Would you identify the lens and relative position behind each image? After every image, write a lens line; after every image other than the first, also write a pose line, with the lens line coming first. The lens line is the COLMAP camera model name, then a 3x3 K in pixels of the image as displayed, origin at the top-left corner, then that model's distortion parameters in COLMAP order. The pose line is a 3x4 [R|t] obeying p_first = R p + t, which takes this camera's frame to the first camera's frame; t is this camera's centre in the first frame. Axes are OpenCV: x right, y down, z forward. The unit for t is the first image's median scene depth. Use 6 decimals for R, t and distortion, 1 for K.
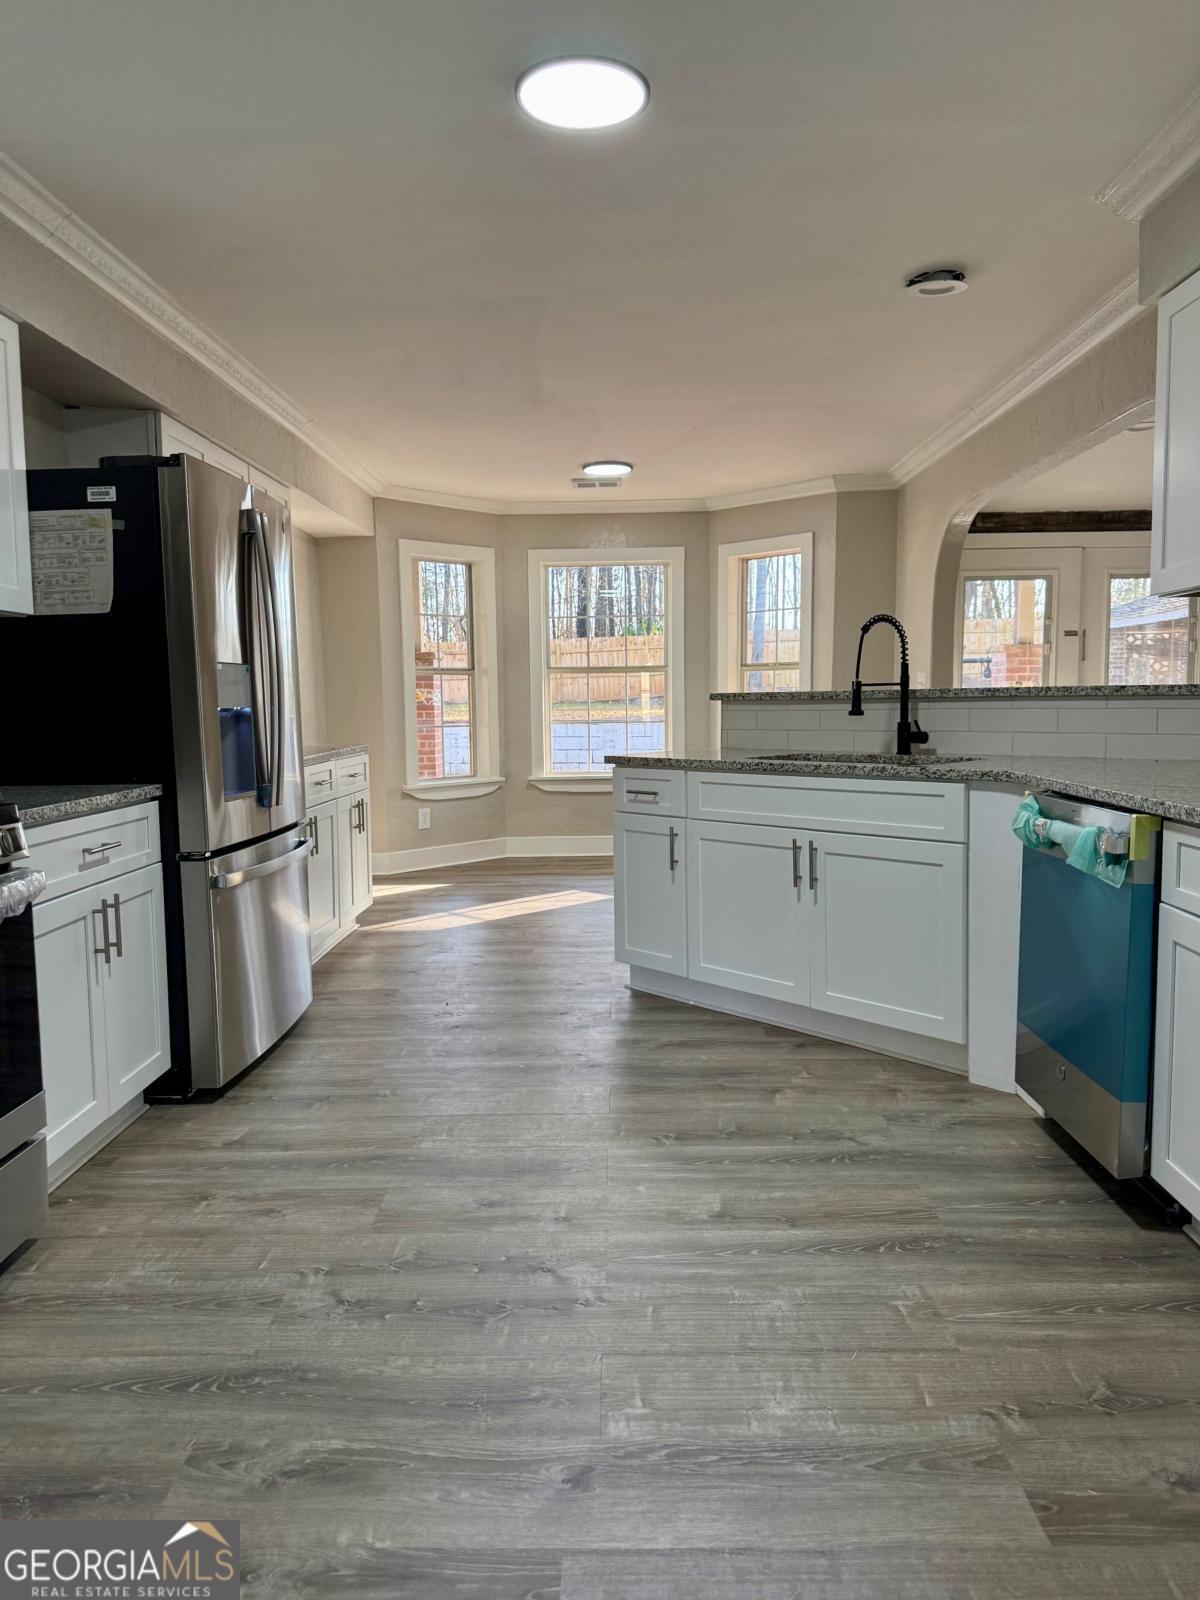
lens RADIAL K [[1140.1, 0, 595.1], [0, 1140.1, 809.5], [0, 0, 1]] dist [0.074277, -0.072973]
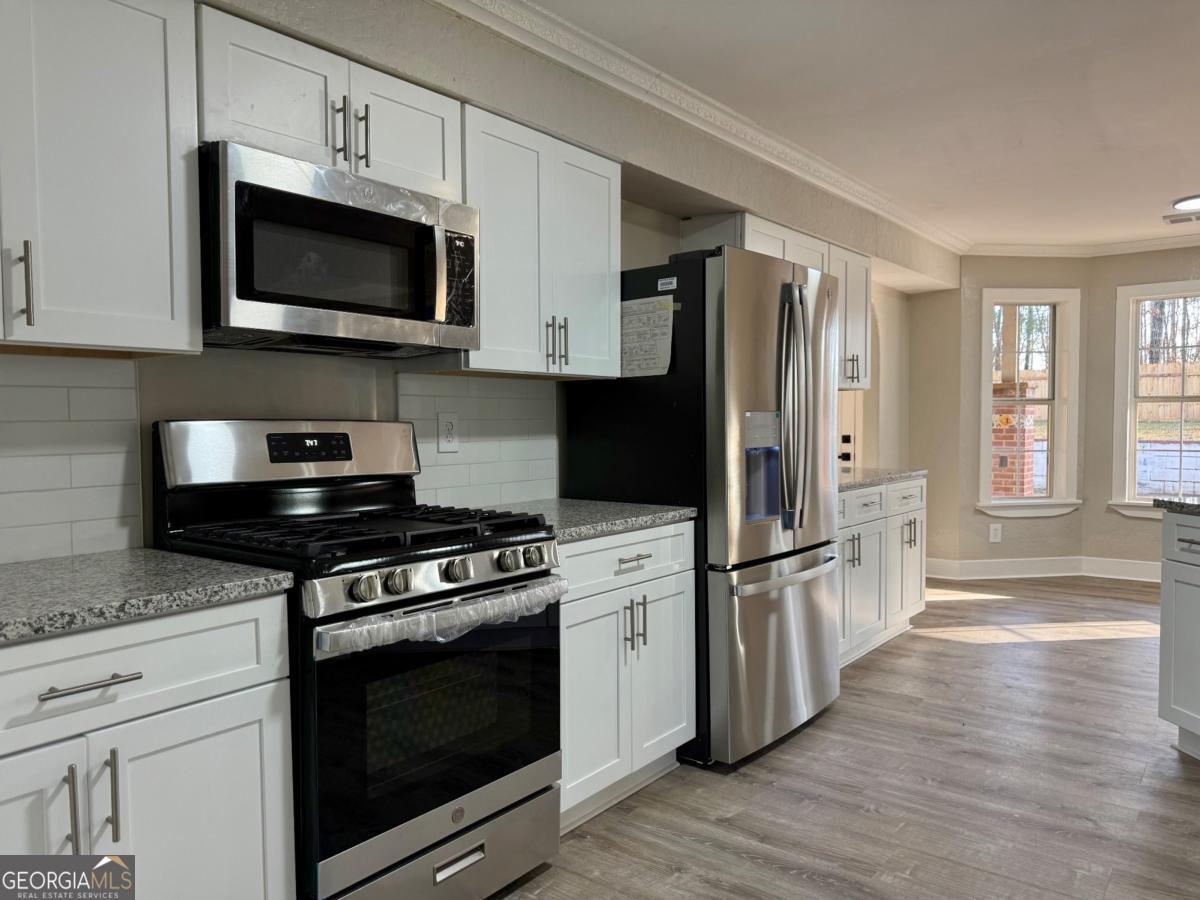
lens RADIAL K [[855.1, 0, 600.0], [0, 855.1, 450.0], [0, 0, 1]] dist [0.074277, -0.072973]
pose [[0.802217, 0.028401, -0.596356, 0.091232], [-0.060530, 0.997590, -0.033915, -0.045247], [0.593956, 0.063305, 0.802003, 0.177423]]
